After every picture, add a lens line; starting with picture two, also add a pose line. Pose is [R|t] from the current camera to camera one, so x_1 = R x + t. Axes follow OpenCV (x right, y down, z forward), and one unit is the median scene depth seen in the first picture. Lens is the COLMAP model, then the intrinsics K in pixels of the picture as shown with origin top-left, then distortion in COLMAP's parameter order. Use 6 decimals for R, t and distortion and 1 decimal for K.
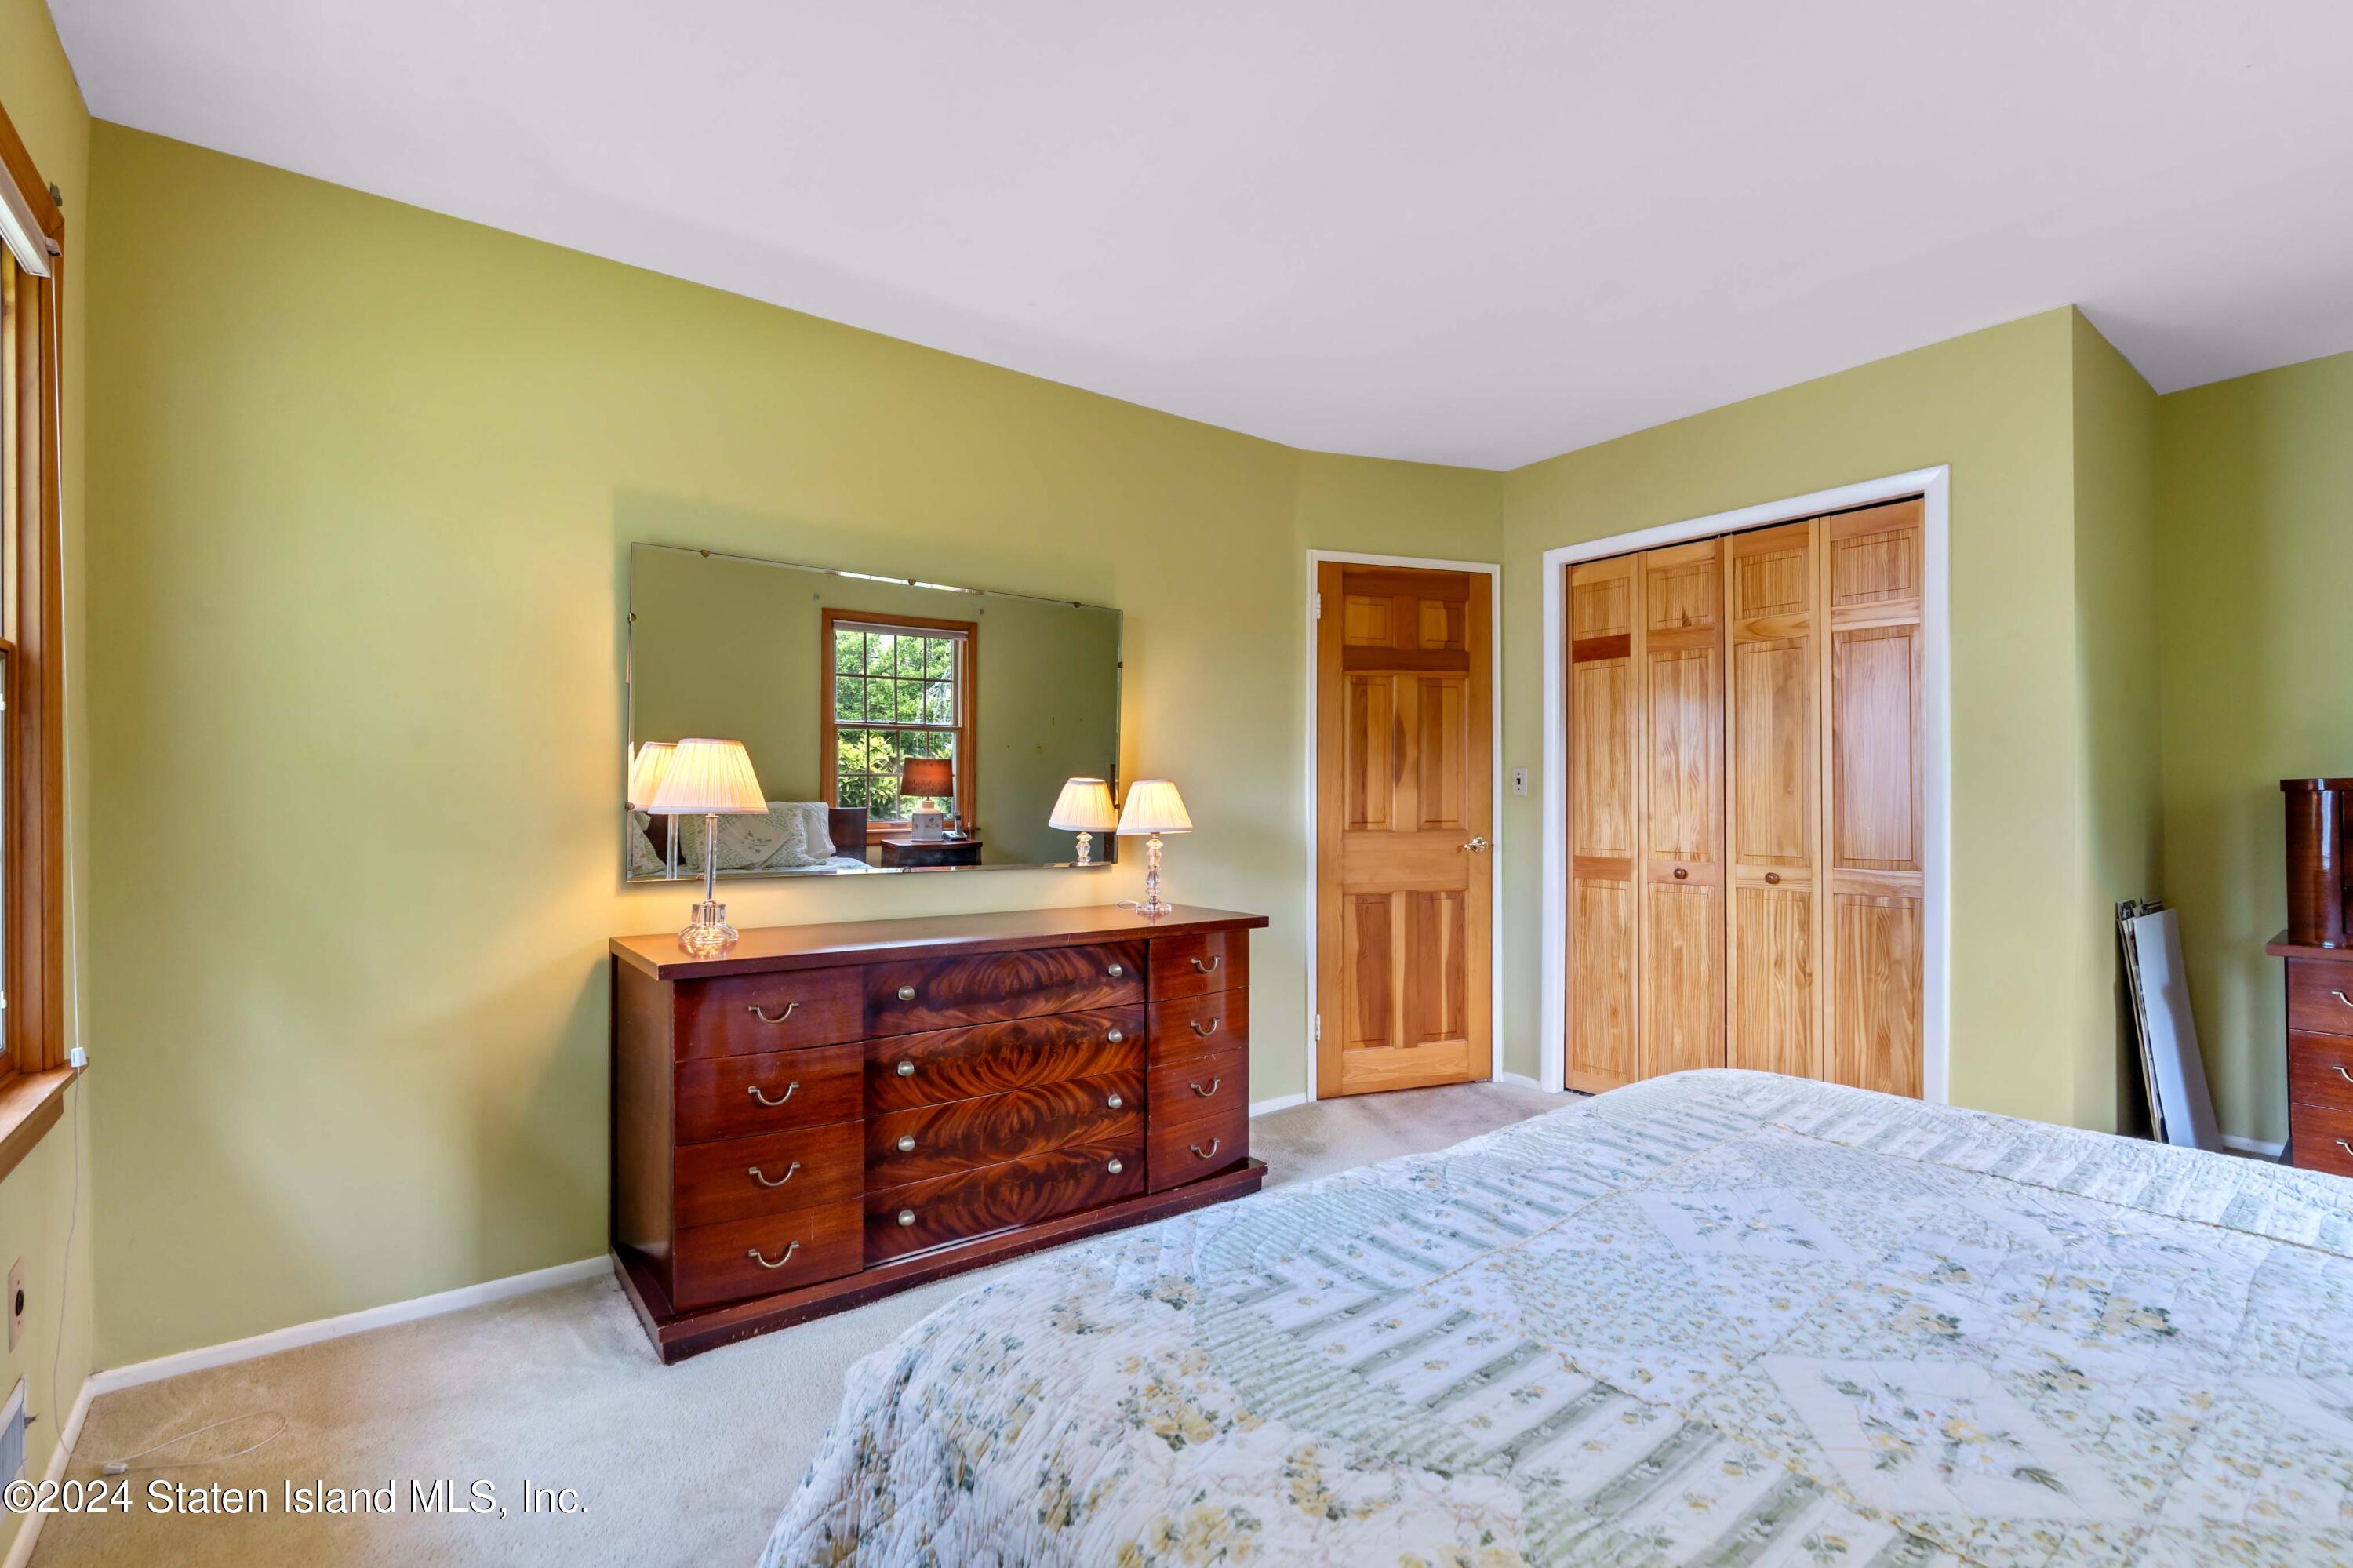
lens RADIAL K [[1061.2, 0, 1182.8], [0, 1061.2, 769.3], [0, 0, 1]] dist [-0.005910, 0.000626]
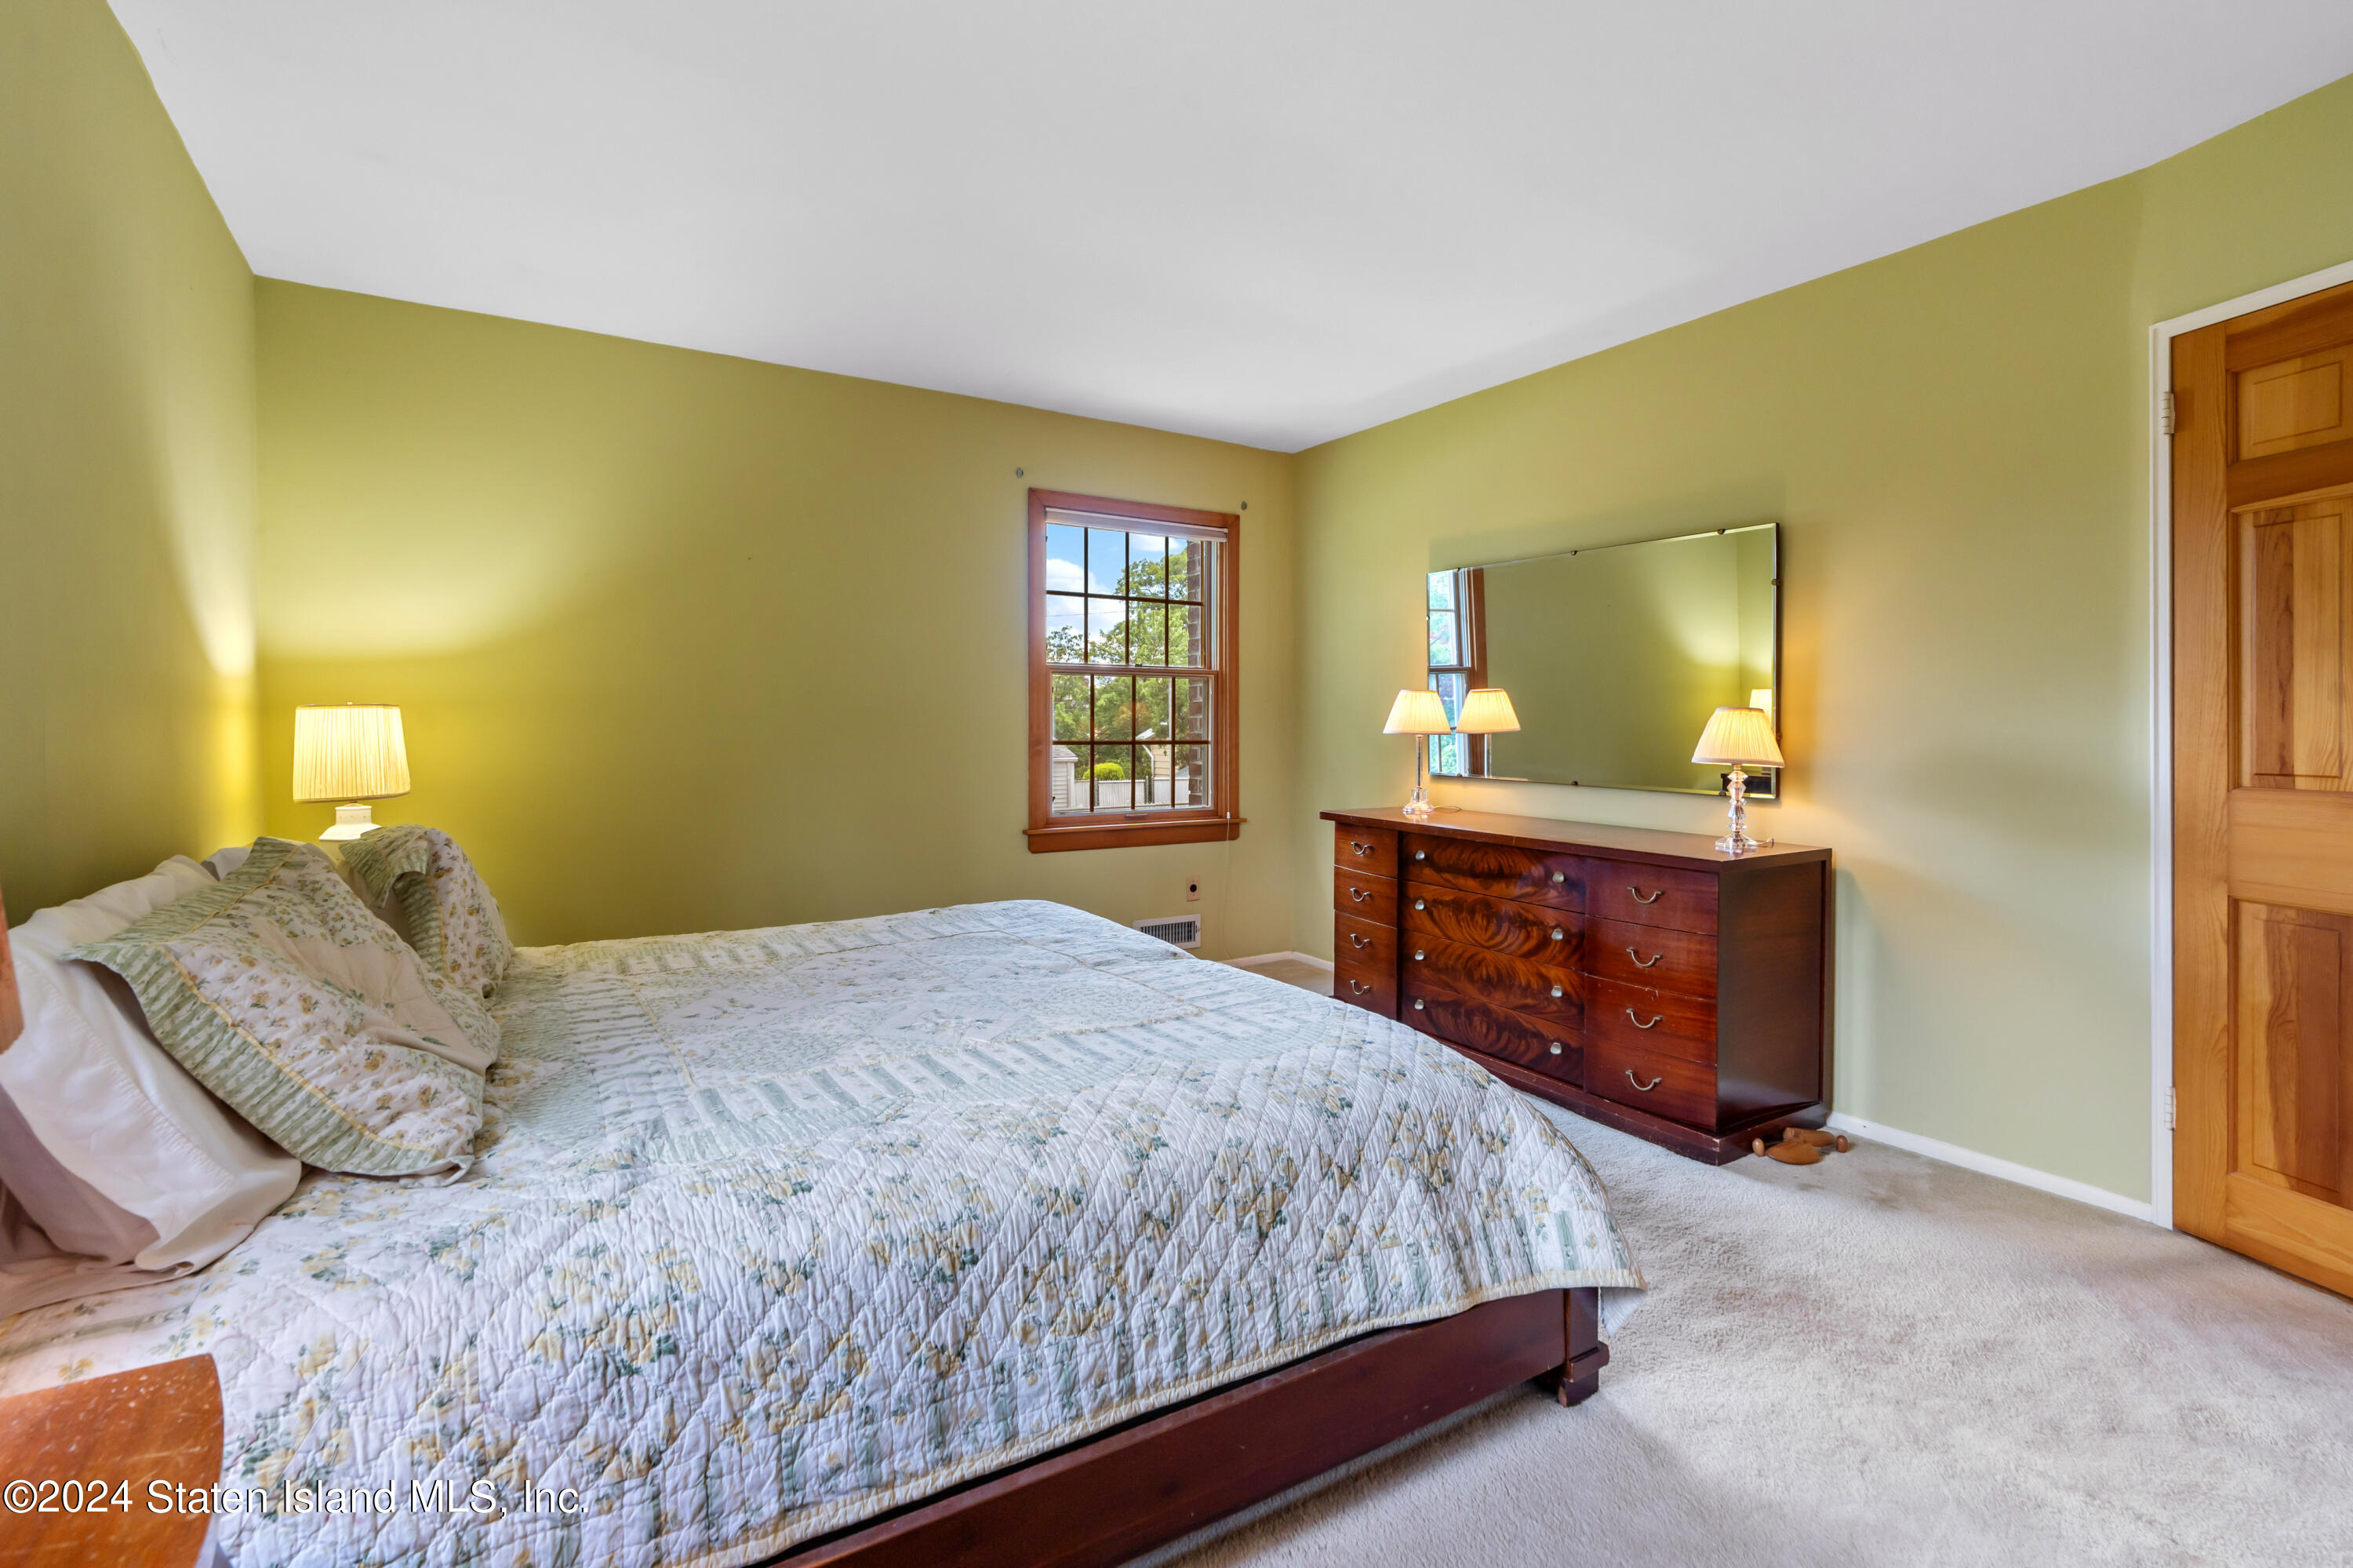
lens RADIAL K [[1061.2, 0, 1182.8], [0, 1061.2, 769.3], [0, 0, 1]] dist [-0.005910, 0.000626]
pose [[-0.100142, 0.028312, -0.994570, 0.878504], [0.012389, 0.999553, 0.027207, 0.028654], [0.994896, -0.009597, -0.100448, 0.559069]]
